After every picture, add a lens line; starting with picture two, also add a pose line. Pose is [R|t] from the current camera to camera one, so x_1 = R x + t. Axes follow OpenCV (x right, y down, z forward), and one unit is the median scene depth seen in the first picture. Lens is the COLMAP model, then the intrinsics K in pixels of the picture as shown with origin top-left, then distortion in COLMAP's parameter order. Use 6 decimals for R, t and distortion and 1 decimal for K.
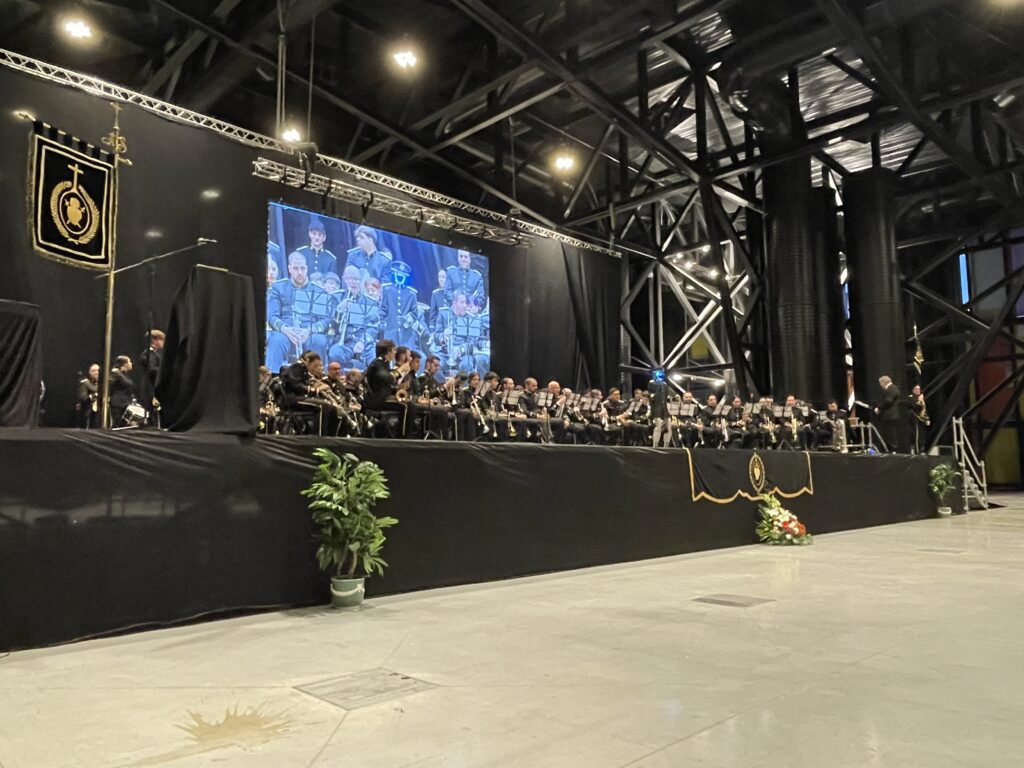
lens RADIAL K [[753.8, 0, 514.3], [0, 753.8, 397.1], [0, 0, 1]] dist [0.000082, -0.000515]
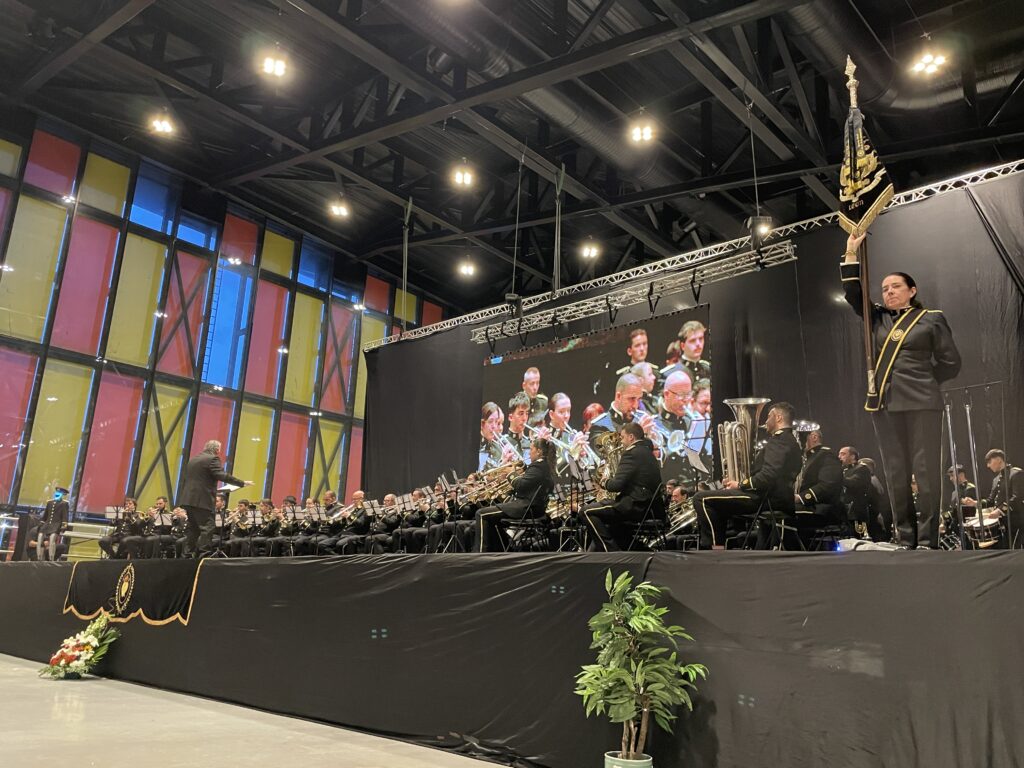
lens RADIAL K [[799.0, 0, 505.9], [0, 799.0, 387.6], [0, 0, 1]] dist [0.097052, -0.139632]
pose [[0.061509, -0.250888, -0.966060, 0.738914], [0.057255, 0.967186, -0.247535, 0.077683], [0.996463, -0.040086, 0.073855, 0.798703]]
